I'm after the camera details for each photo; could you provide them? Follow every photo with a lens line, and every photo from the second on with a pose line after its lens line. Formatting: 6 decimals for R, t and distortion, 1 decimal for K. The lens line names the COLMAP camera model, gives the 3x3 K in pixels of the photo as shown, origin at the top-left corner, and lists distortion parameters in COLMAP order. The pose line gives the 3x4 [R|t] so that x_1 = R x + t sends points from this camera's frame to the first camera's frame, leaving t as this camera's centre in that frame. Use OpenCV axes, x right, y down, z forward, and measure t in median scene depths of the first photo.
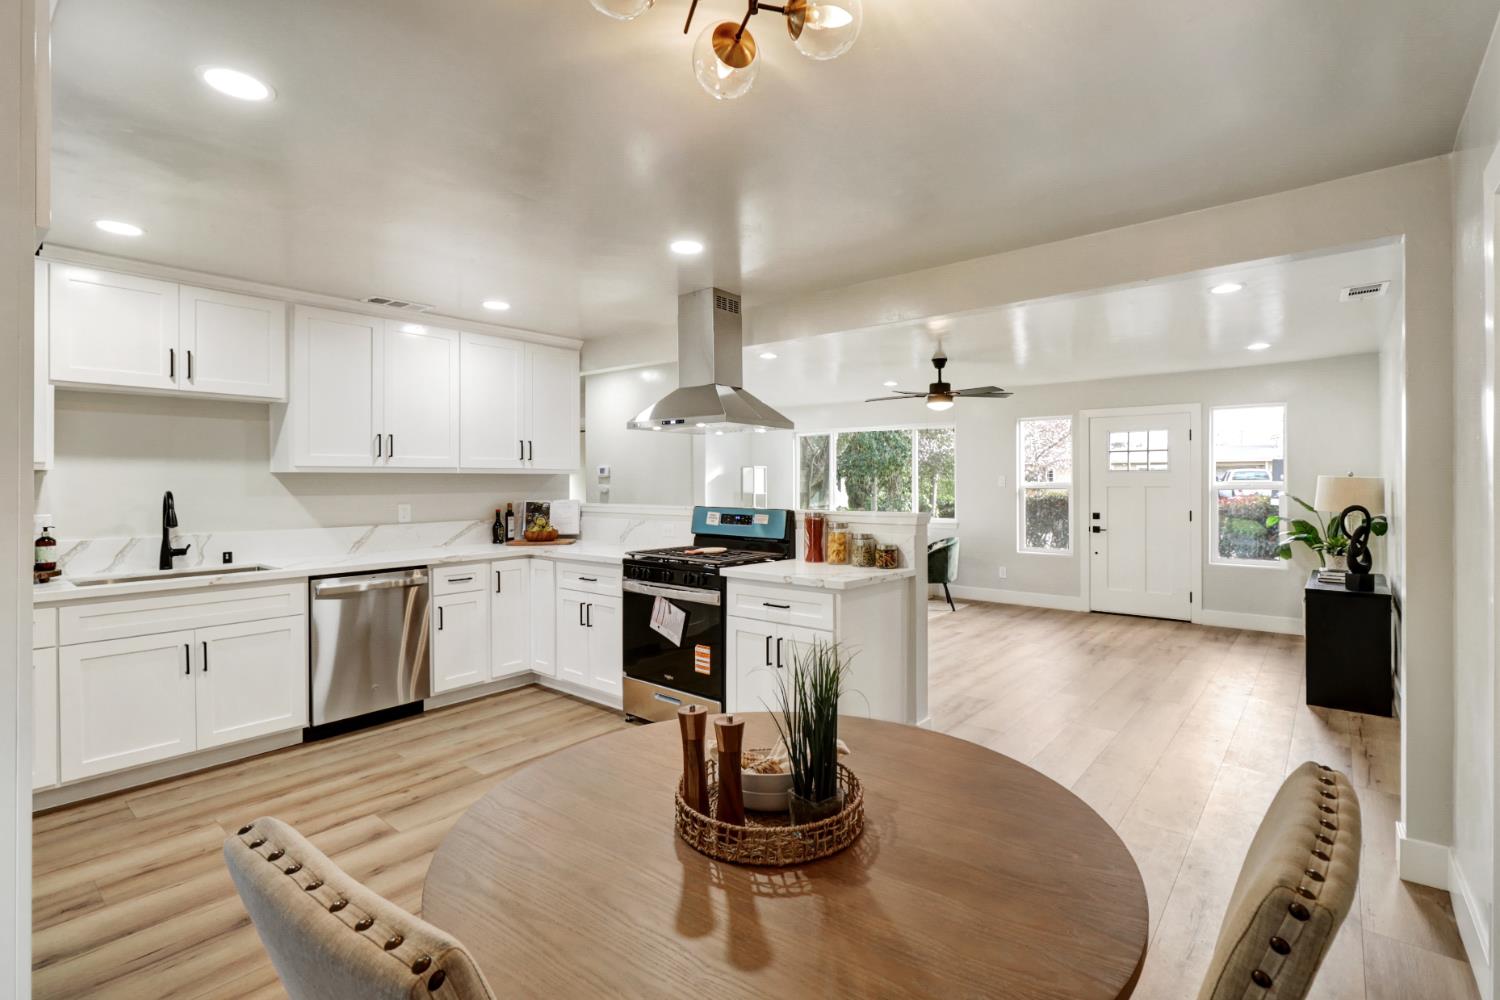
lens RADIAL K [[692.8, 0, 769.1], [0, 692.8, 483.0], [0, 0, 1]] dist [0.001023, -0.000044]
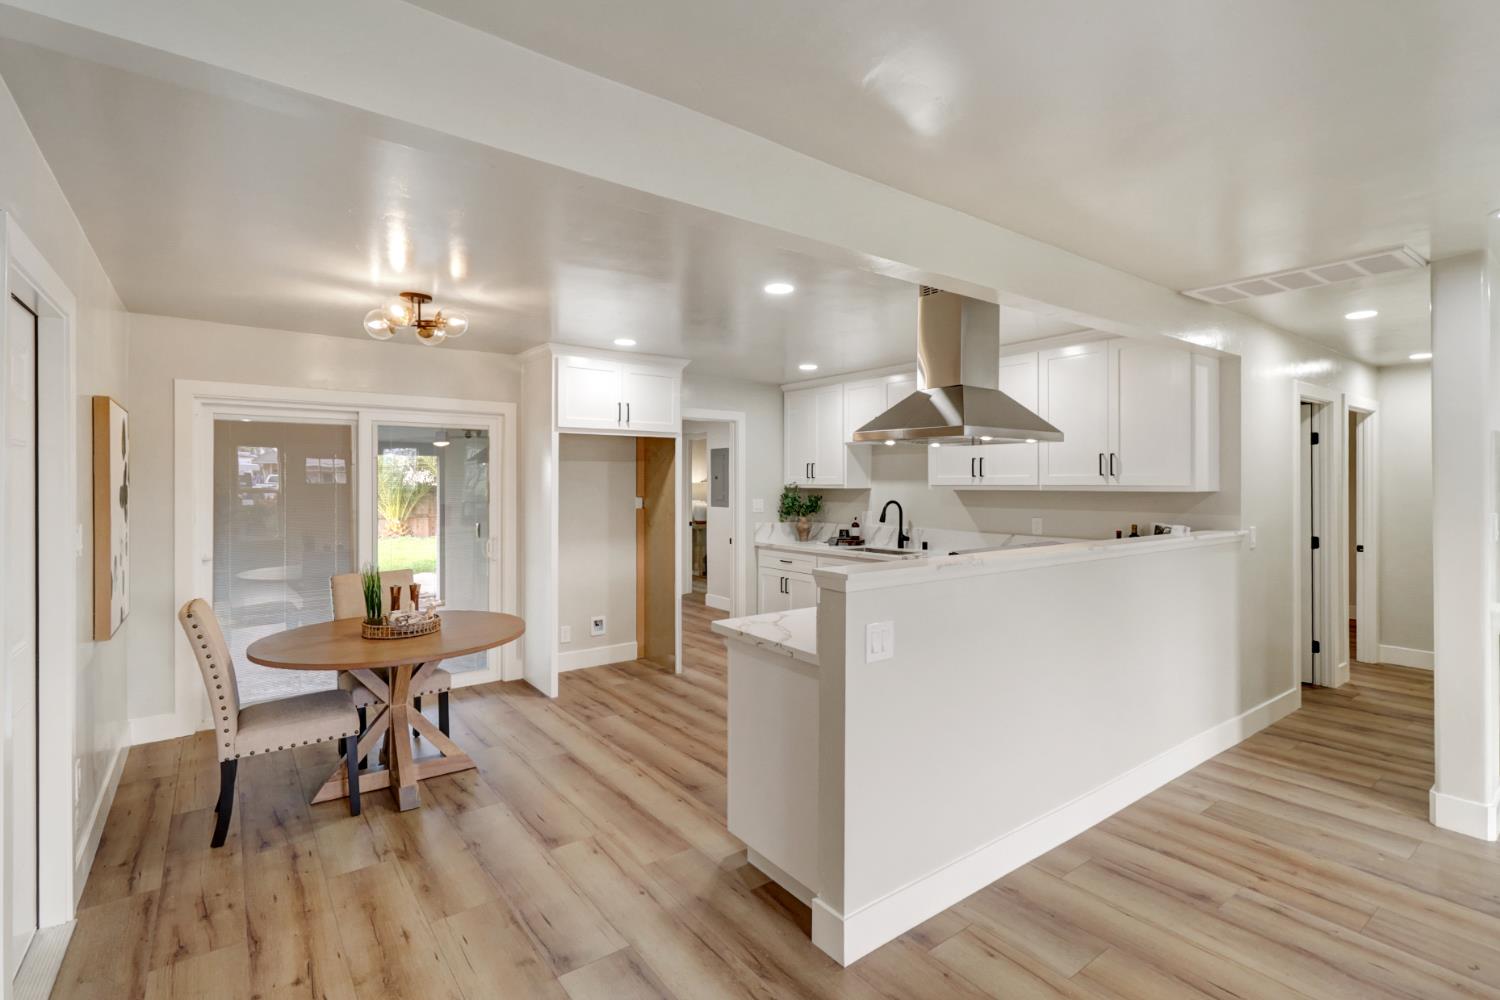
lens RADIAL K [[703.8, 0, 765.8], [0, 703.8, 486.9], [0, 0, 1]] dist [0.001586, -0.000123]
pose [[-0.231231, 0.009806, -0.972850, 0.719809], [-0.000916, 0.999947, 0.010297, -0.032860], [0.972898, 0.003272, -0.231209, 0.932036]]
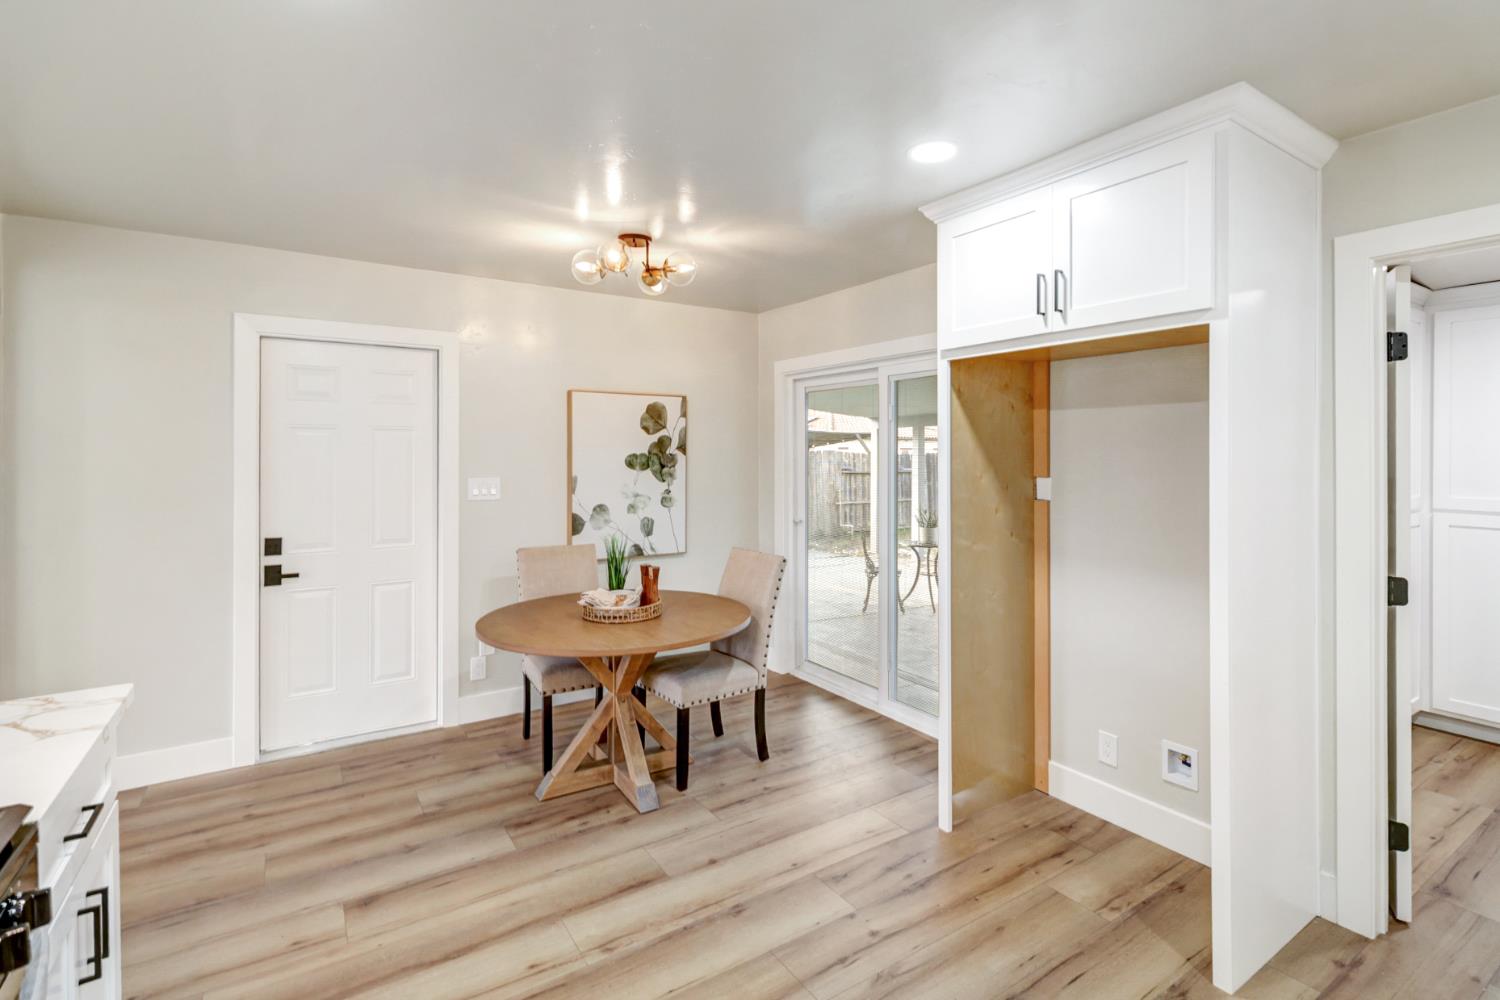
lens RADIAL K [[710.8, 0, 768.9], [0, 710.8, 453.7], [0, 0, 1]] dist [0.001115, 0.000086]
pose [[-0.956203, 0.003589, 0.292683, -0.381354], [0.004346, 0.999989, 0.001936, -0.025853], [-0.292673, 0.003124, -0.956207, 1.005971]]
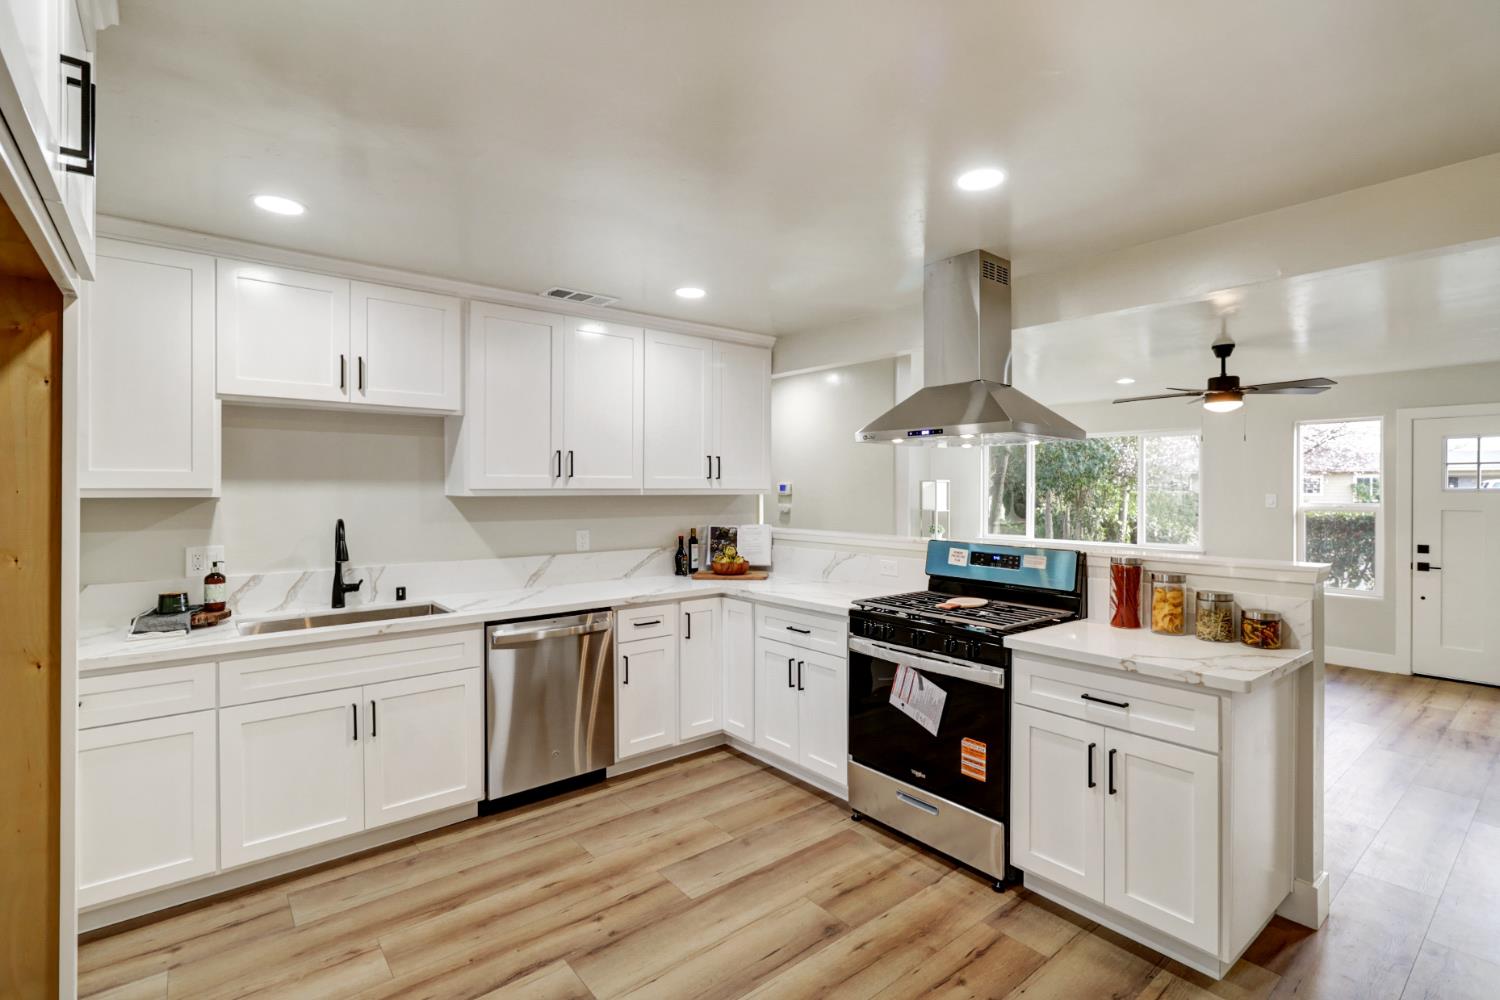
lens RADIAL K [[693.4, 0, 765.9], [0, 693.4, 493.7], [0, 0, 1]] dist [0.001937, -0.000136]
pose [[0.980799, 0.004554, -0.194967, -0.145248], [-0.003949, 0.999986, 0.003493, -0.021581], [0.194980, -0.002656, 0.980804, 0.211247]]
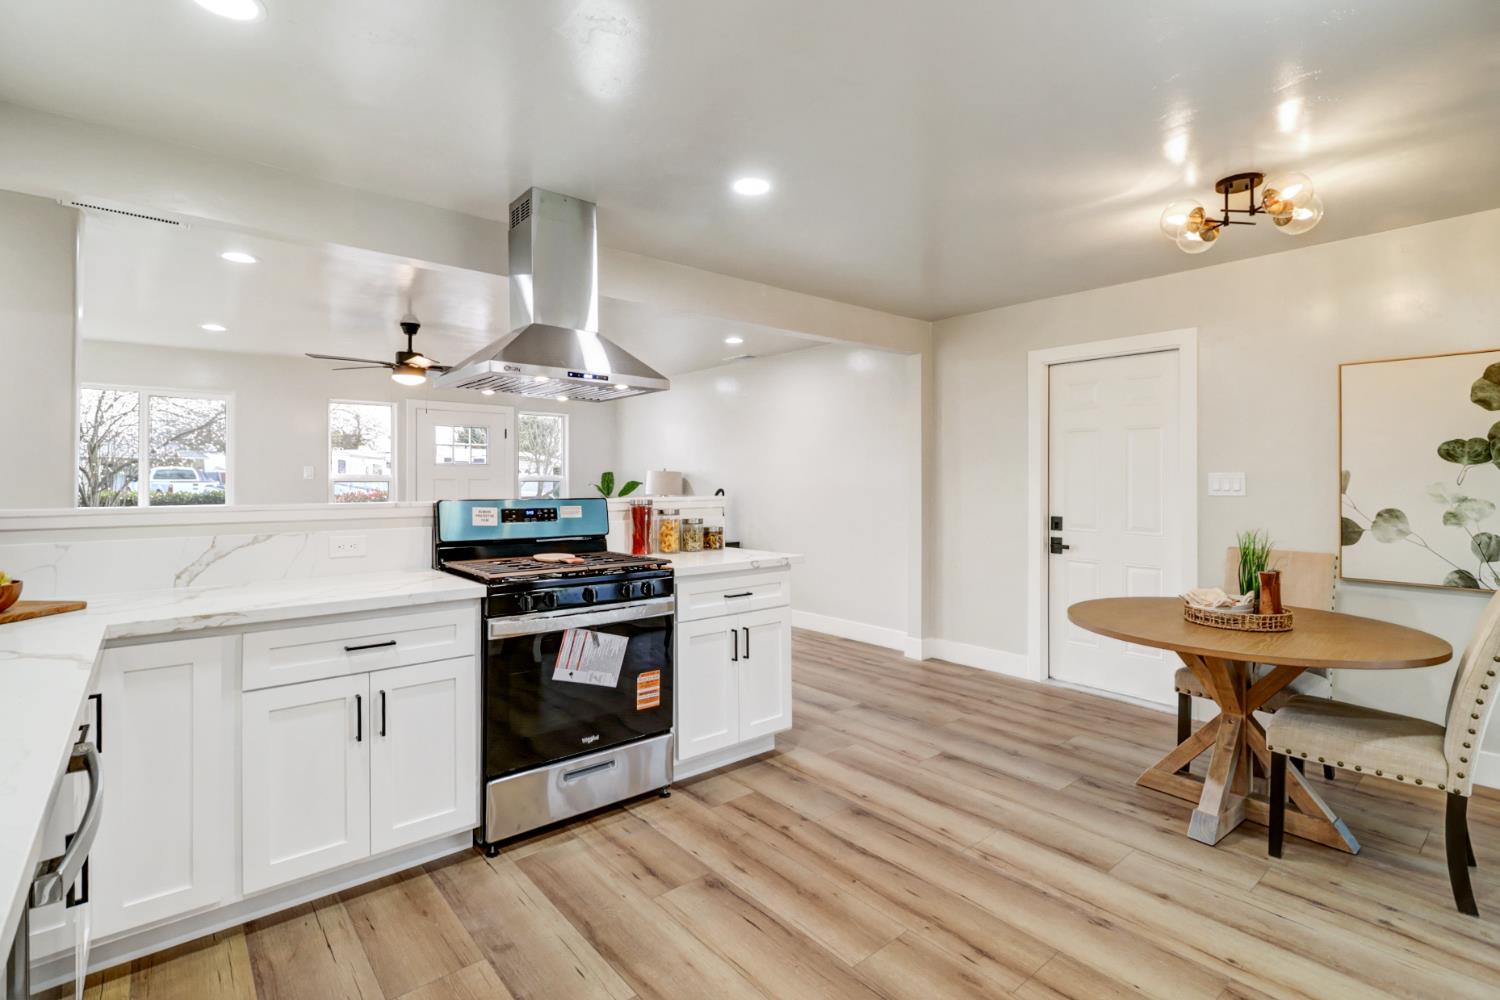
lens RADIAL K [[701.9, 0, 754.6], [0, 701.9, 475.7], [0, 0, 1]] dist [0.001916, -0.000436]
pose [[0.184817, 0.009249, 0.982729, -0.731160], [0.001648, 0.999951, -0.009721, 0.018671], [-0.982772, 0.003416, 0.184793, 0.632786]]
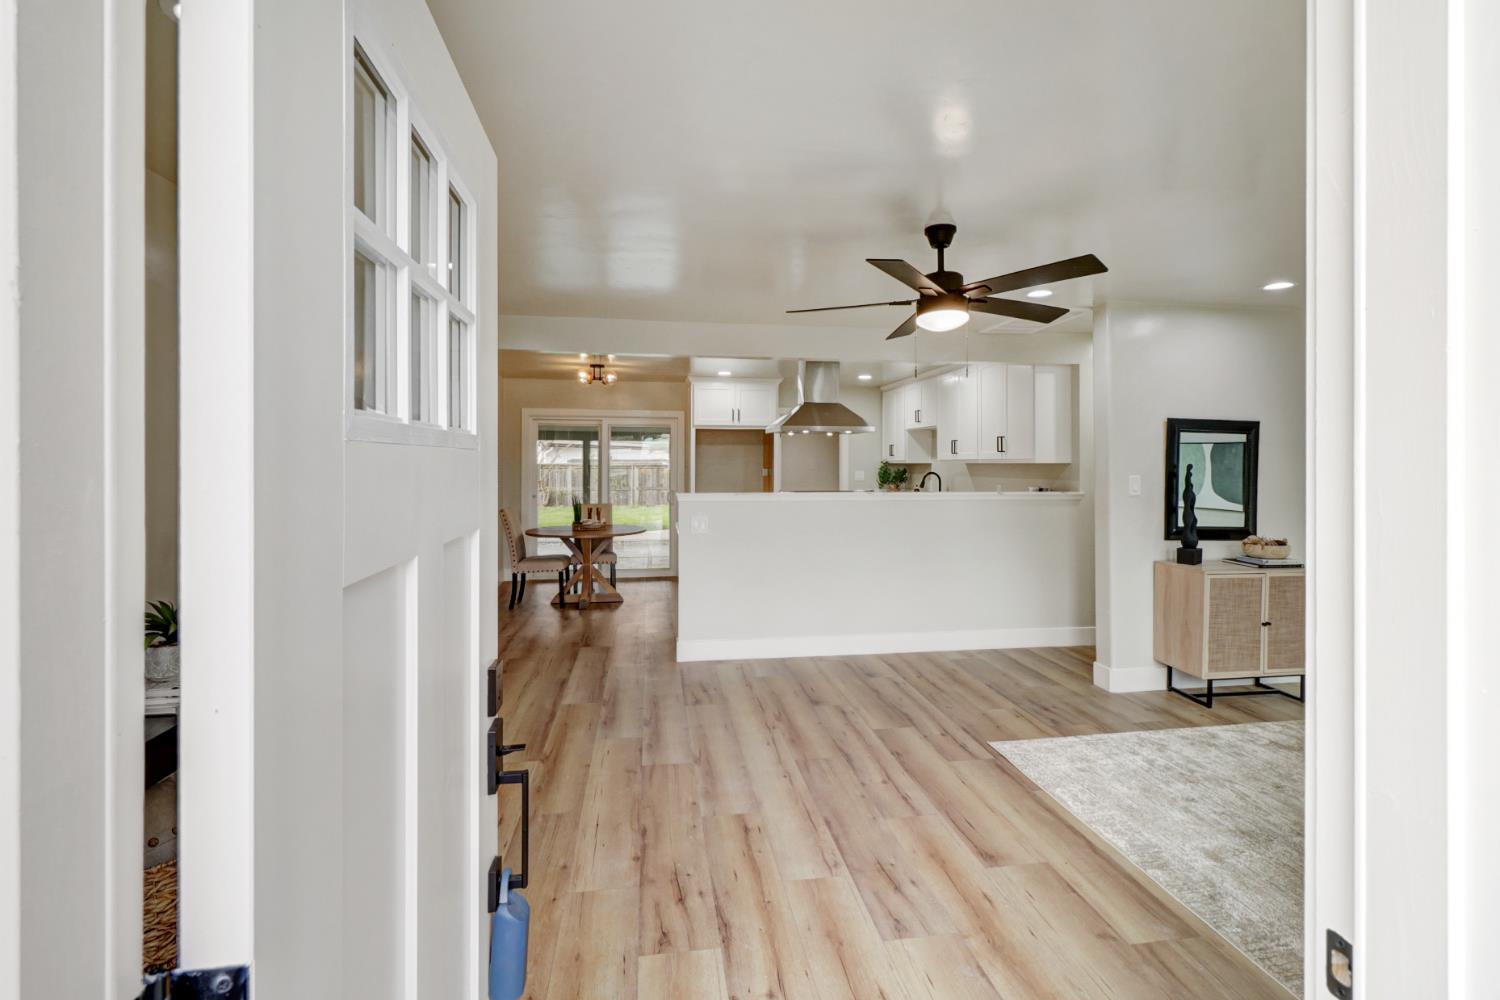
lens RADIAL K [[701.4, 0, 759.4], [0, 701.4, 467.4], [0, 0, 1]] dist [-0.000254, -0.000676]
pose [[-0.668042, 0.005818, -0.744100, 1.009532], [-0.001740, 0.999954, 0.009381, -0.020102], [0.744121, 0.007562, -0.668002, 1.784495]]
